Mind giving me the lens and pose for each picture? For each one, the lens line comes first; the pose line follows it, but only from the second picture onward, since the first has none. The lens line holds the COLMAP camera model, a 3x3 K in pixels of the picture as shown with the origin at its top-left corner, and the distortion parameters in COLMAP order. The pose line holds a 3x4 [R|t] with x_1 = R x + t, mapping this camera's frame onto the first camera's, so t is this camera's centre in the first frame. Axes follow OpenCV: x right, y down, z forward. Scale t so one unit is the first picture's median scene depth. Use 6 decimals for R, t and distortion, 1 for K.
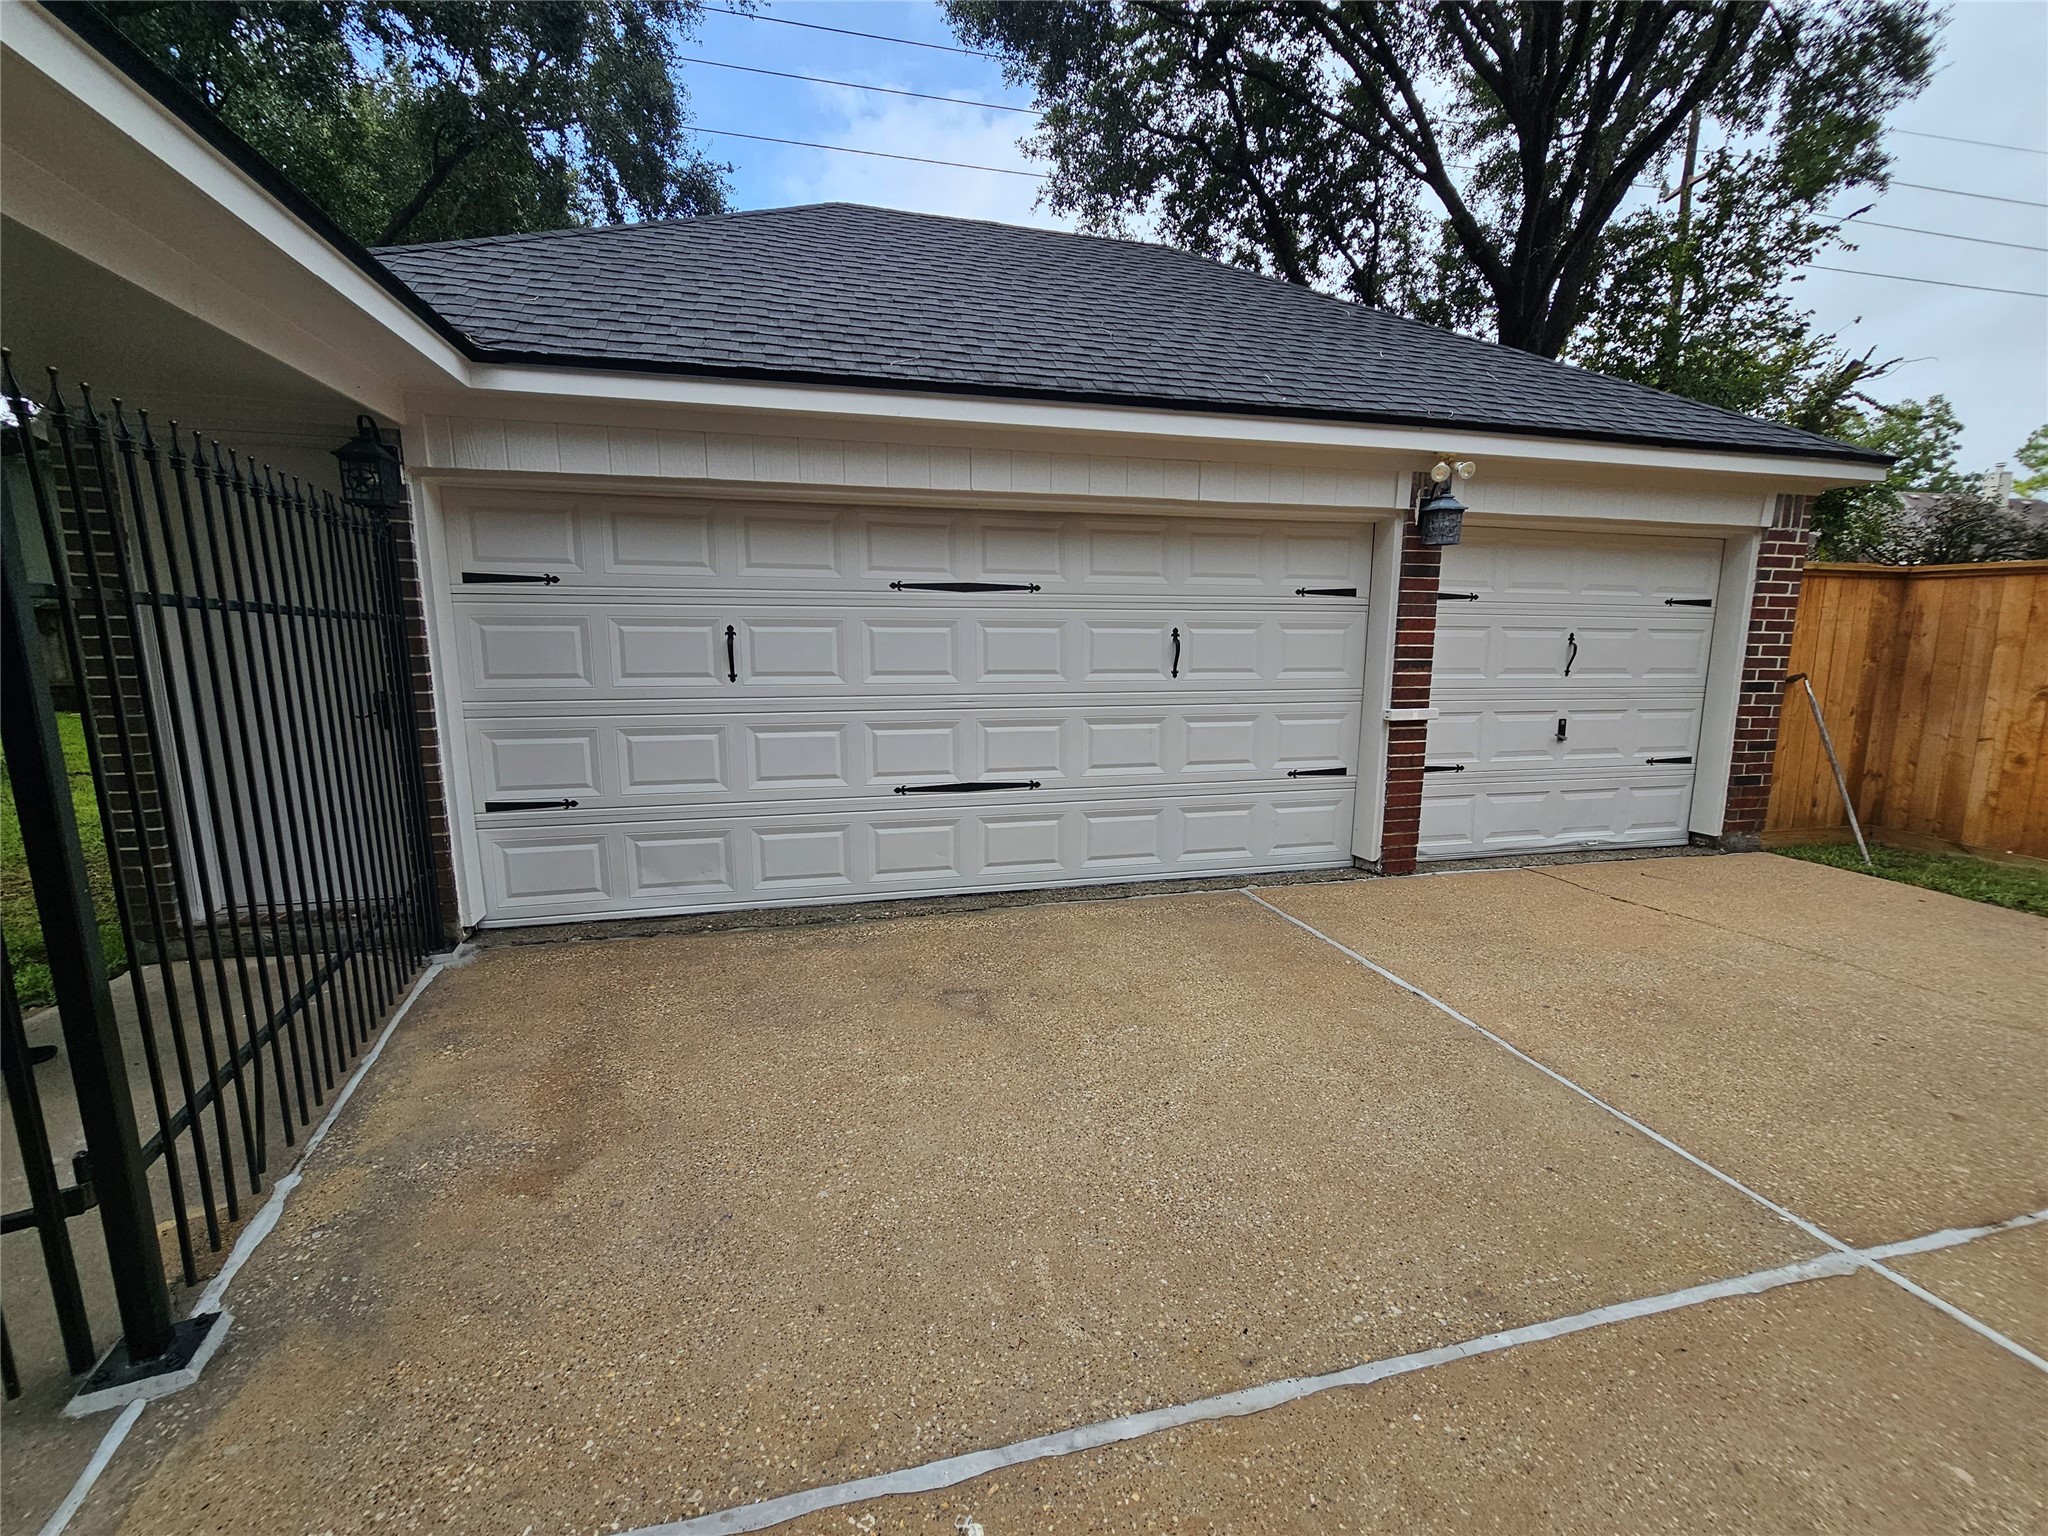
lens RADIAL K [[839.5, 0, 1025.1], [0, 839.5, 770.6], [0, 0, 1]] dist [-0.001621, 0.000311]
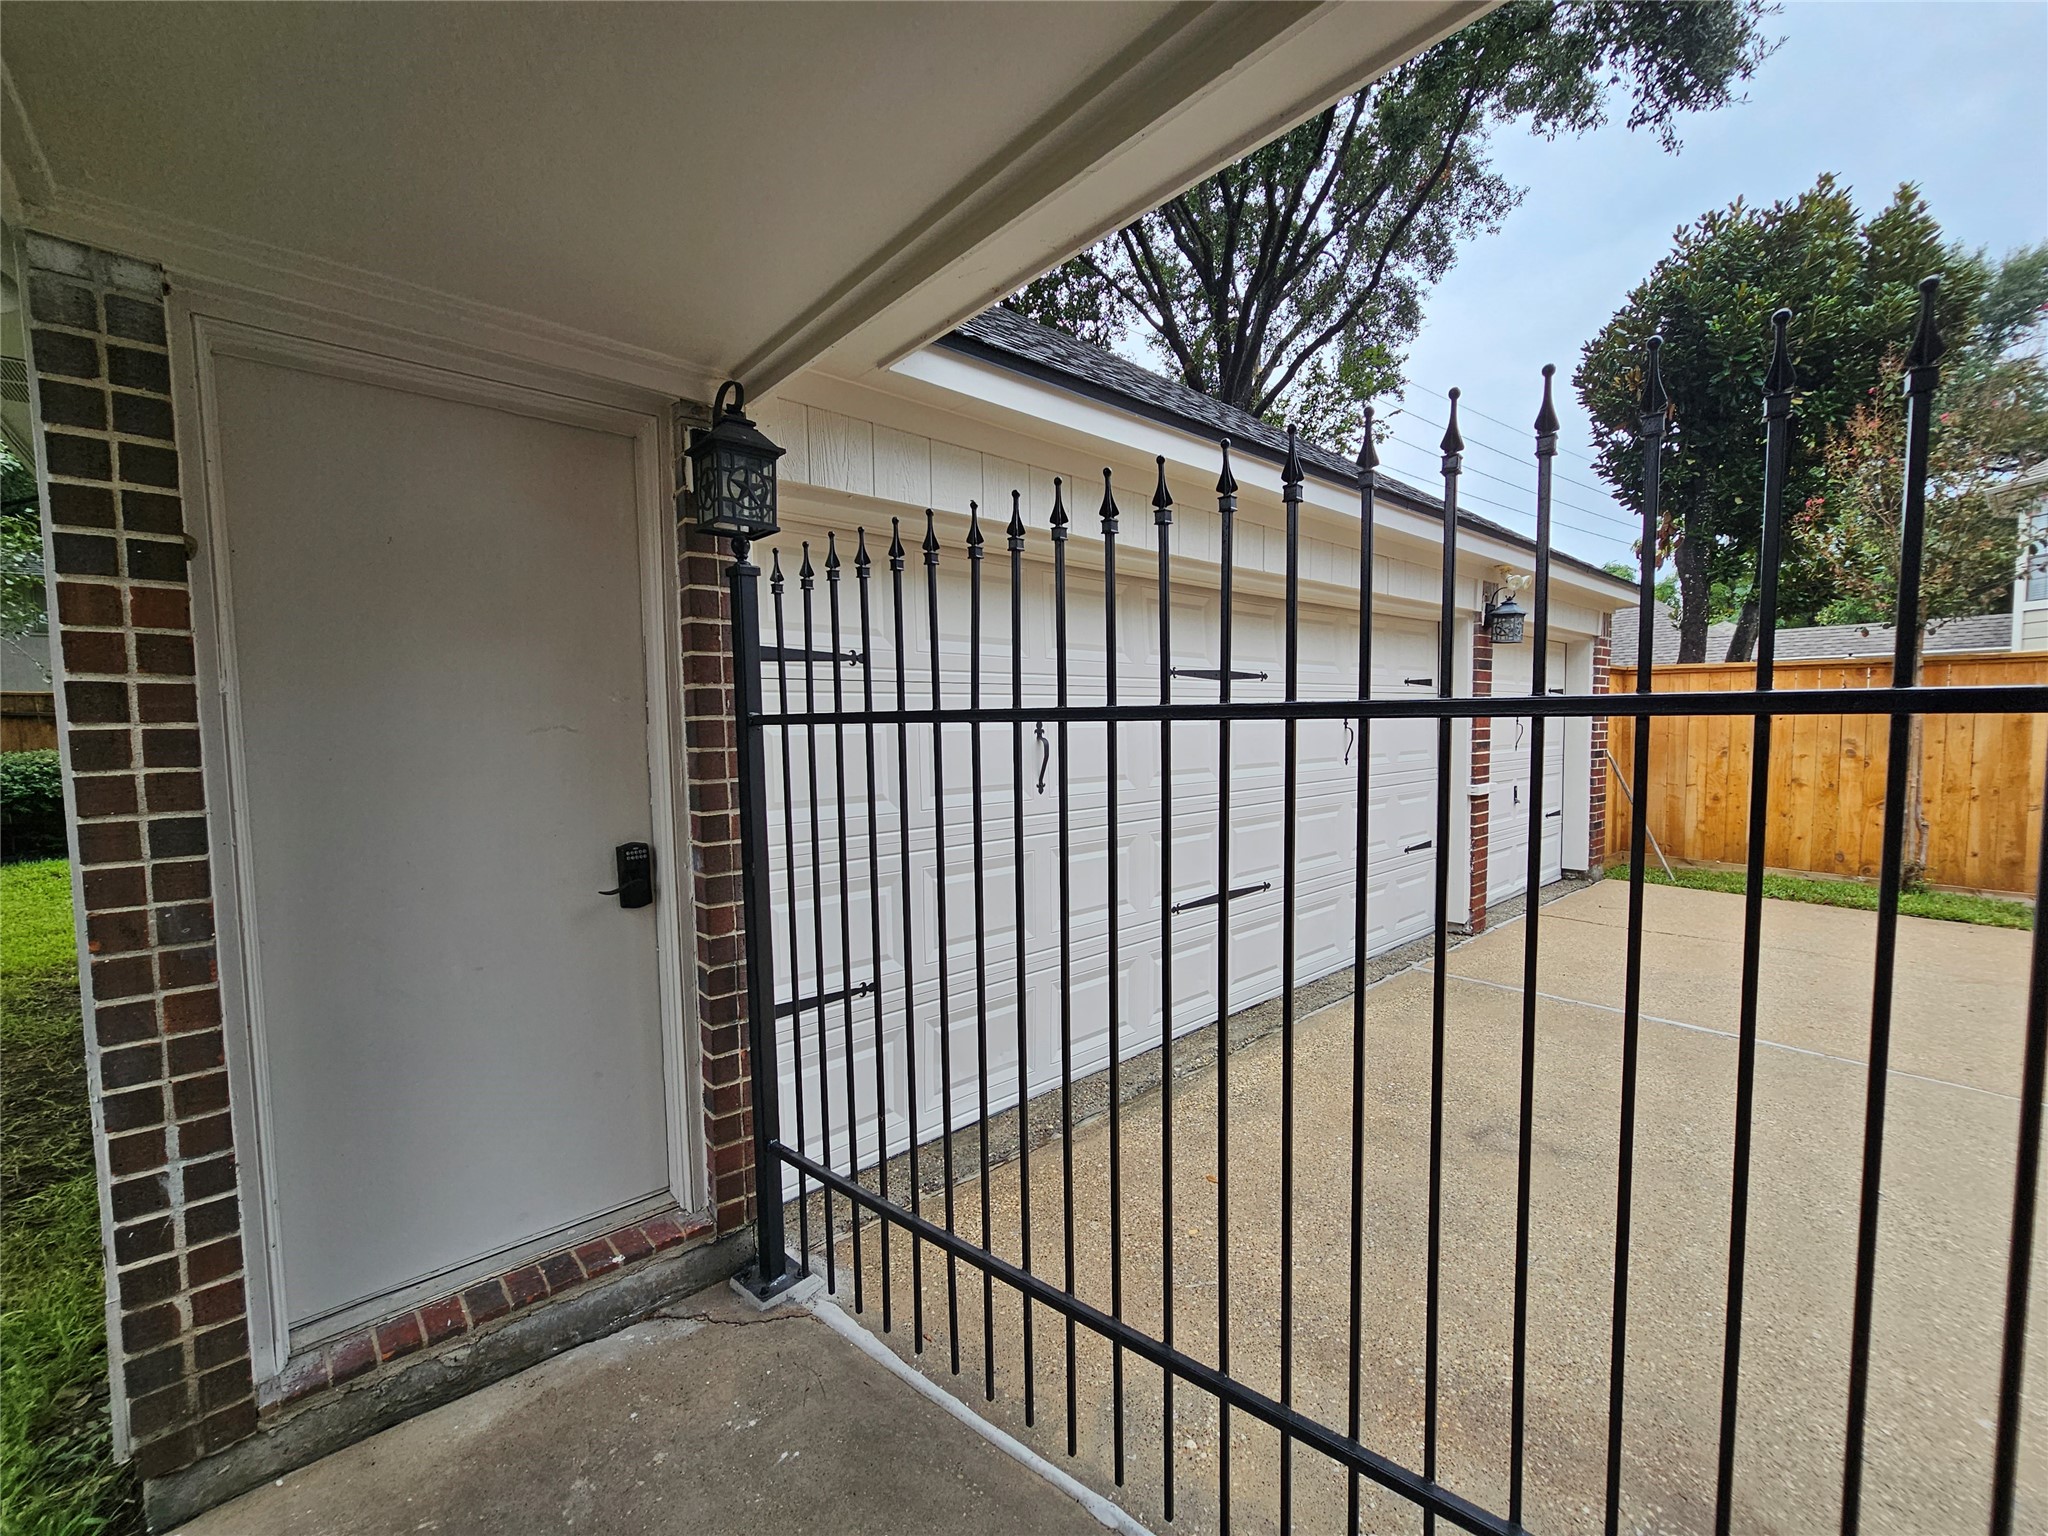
lens RADIAL K [[839.5, 0, 1022.9], [0, 839.5, 768.0], [0, 0, 1]] dist [-0.001621, 0.000311]
pose [[0.887545, -0.040890, 0.458902, -0.531019], [0.085106, 0.993463, -0.076079, -0.054130], [-0.452791, 0.106579, 0.885224, 0.243281]]
